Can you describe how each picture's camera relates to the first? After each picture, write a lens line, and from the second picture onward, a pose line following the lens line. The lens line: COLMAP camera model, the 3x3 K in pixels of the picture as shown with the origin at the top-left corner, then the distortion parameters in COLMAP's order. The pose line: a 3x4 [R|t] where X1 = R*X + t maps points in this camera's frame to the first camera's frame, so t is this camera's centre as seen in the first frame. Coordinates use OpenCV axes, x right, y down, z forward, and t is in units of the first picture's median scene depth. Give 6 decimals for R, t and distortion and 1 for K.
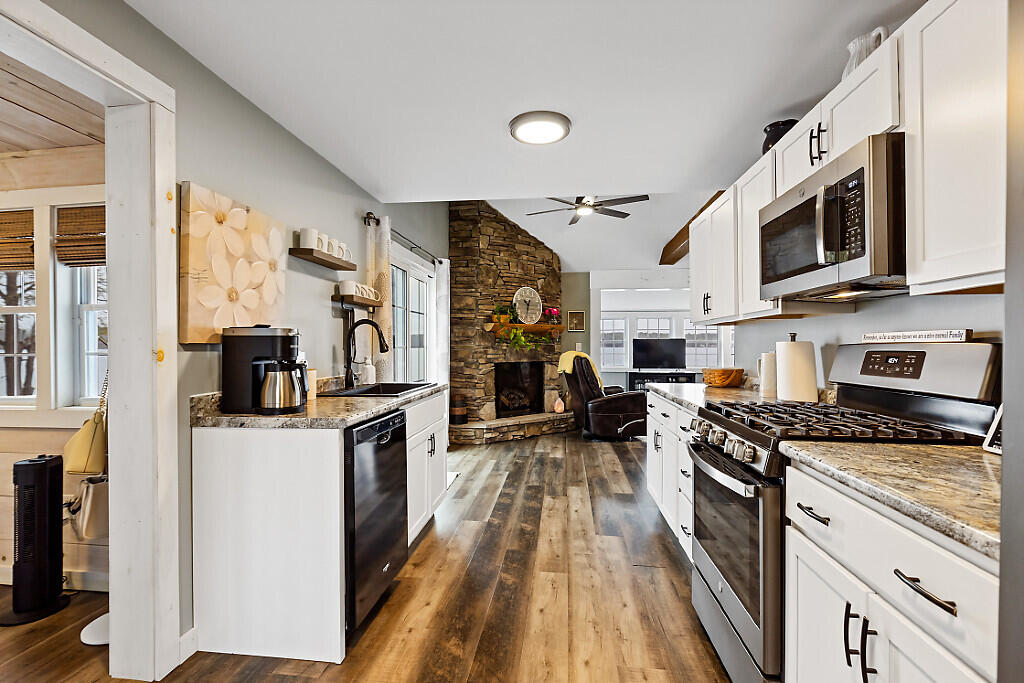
lens RADIAL K [[461.5, 0, 509.1], [0, 461.5, 343.8], [0, 0, 1]] dist [-0.001701, -0.001137]
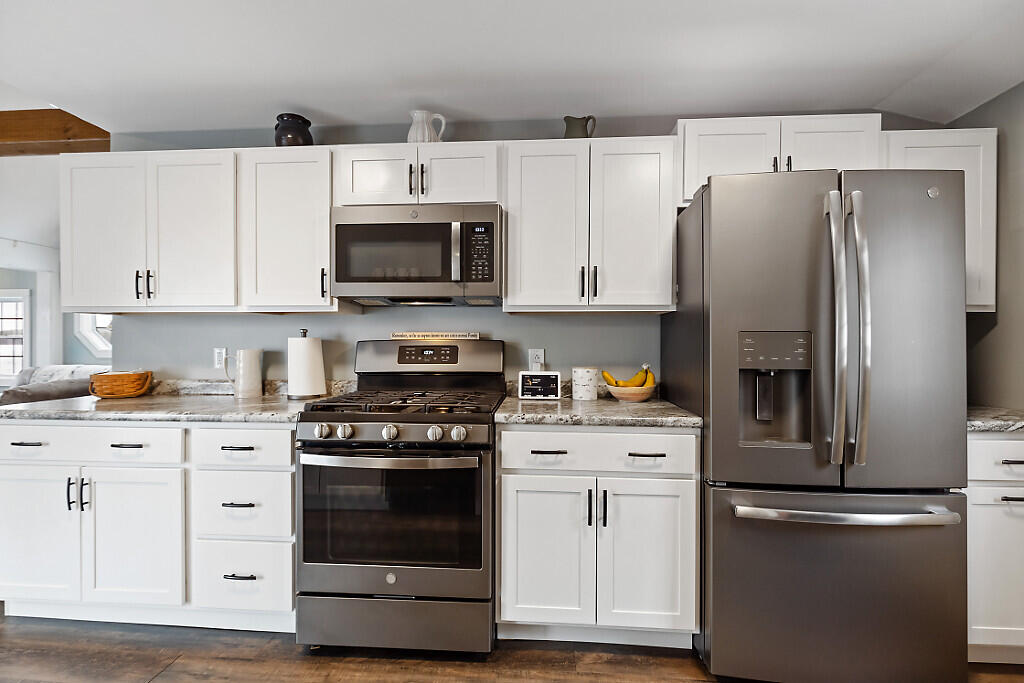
lens RADIAL K [[461.5, 0, 509.1], [0, 461.5, 343.8], [0, 0, 1]] dist [-0.001701, -0.001137]
pose [[-0.047777, -0.003989, 0.998850, -0.170336], [-0.004731, 0.999982, 0.003767, 0.001053], [-0.998847, -0.004545, -0.047795, 0.236297]]
